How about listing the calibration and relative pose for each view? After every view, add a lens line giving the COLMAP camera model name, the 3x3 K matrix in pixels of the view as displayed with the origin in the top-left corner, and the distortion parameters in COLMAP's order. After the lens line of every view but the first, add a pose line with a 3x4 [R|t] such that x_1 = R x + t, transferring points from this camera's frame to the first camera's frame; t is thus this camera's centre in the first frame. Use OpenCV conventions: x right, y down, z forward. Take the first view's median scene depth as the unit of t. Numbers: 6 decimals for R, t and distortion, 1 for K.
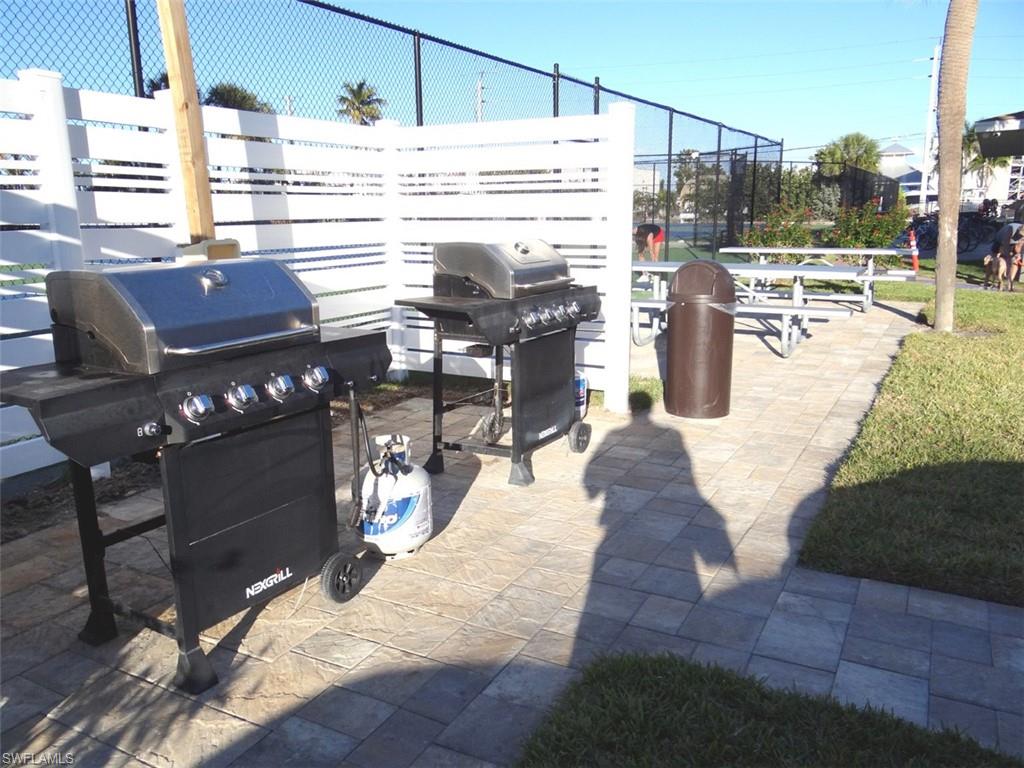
lens RADIAL K [[803.4, 0, 513.6], [0, 803.4, 383.8], [0, 0, 1]] dist [-0.018166, 0.019917]
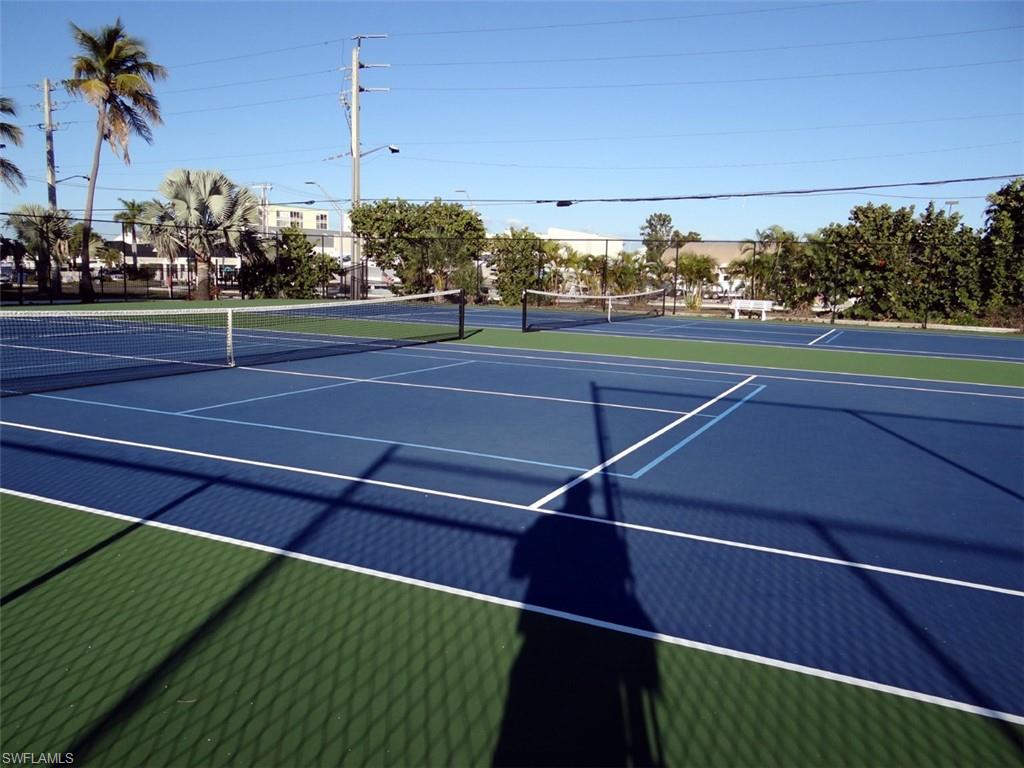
lens RADIAL K [[803.4, 0, 510.9], [0, 803.4, 384.0], [0, 0, 1]] dist [-0.018166, 0.019917]
pose [[0.994233, 0.011616, 0.106613, 0.007724], [-0.001451, 0.995483, -0.094929, -0.104000], [-0.107234, 0.094227, 0.989759, 0.483354]]
